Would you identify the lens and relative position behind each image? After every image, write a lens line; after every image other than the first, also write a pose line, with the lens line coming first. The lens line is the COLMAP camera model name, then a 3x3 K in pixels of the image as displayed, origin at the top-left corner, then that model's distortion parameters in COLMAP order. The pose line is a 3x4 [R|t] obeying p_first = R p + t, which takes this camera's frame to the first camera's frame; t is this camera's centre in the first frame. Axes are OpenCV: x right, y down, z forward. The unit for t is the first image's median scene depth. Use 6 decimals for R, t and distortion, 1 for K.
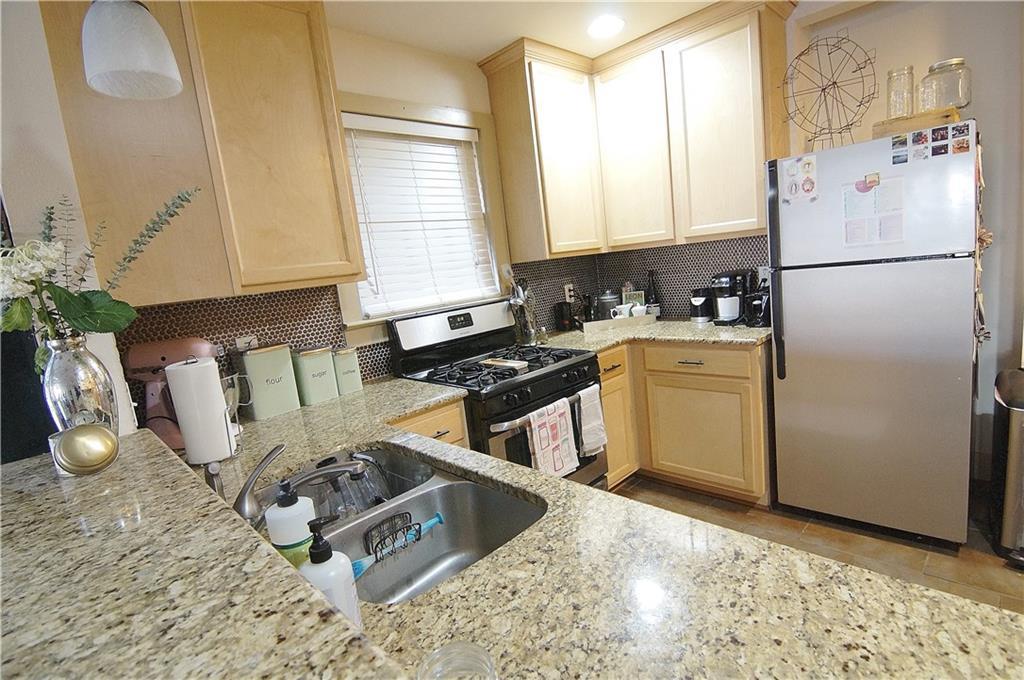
lens RADIAL K [[496.4, 0, 513.7], [0, 496.4, 340.1], [0, 0, 1]] dist [-0.014513, -0.003828]
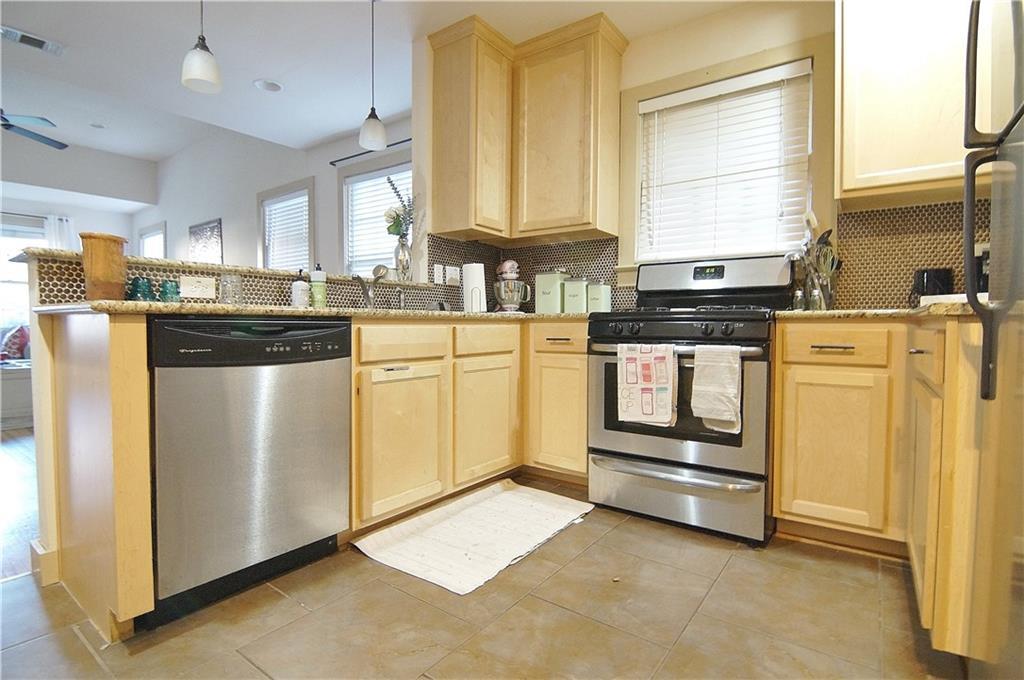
lens RADIAL K [[496.4, 0, 507.5], [0, 496.4, 336.9], [0, 0, 1]] dist [-0.014513, -0.003828]
pose [[0.147060, 0.144704, -0.978486, 0.820648], [-0.168703, 0.978416, 0.119338, 0.037553], [0.974635, 0.147524, 0.168297, 0.461218]]
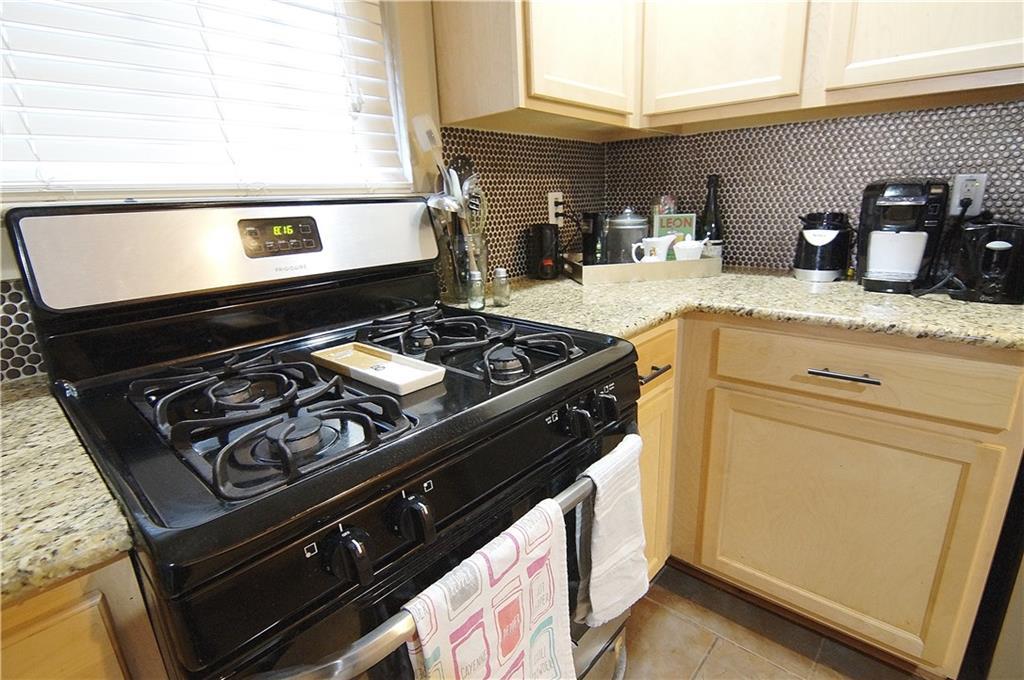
lens RADIAL K [[496.4, 0, 517.6], [0, 496.4, 342.0], [0, 0, 1]] dist [-0.014513, -0.003828]
pose [[0.994462, 0.056537, 0.088590, 0.042269], [-0.066434, 0.991363, 0.113078, -0.012762], [-0.081431, -0.118337, 0.989629, 0.604834]]
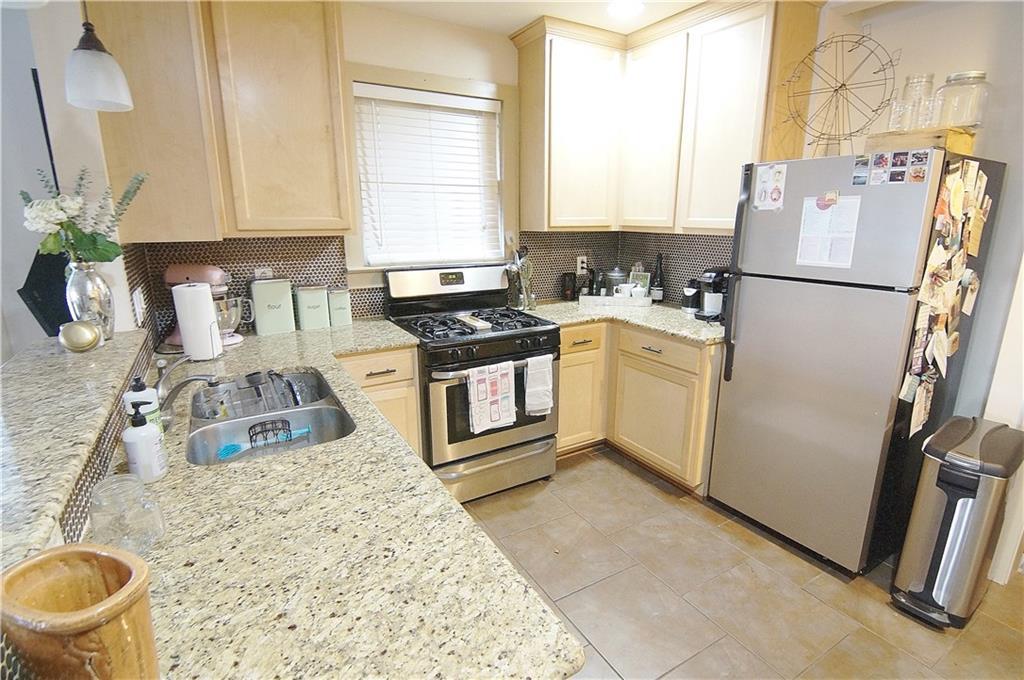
lens RADIAL K [[496.4, 0, 515.4], [0, 496.4, 339.5], [0, 0, 1]] dist [-0.014513, -0.003828]
pose [[0.965450, 0.169082, -0.198287, 0.280137], [-0.147821, 0.981994, 0.117628, -0.056173], [0.214605, -0.084253, 0.973060, -0.079648]]
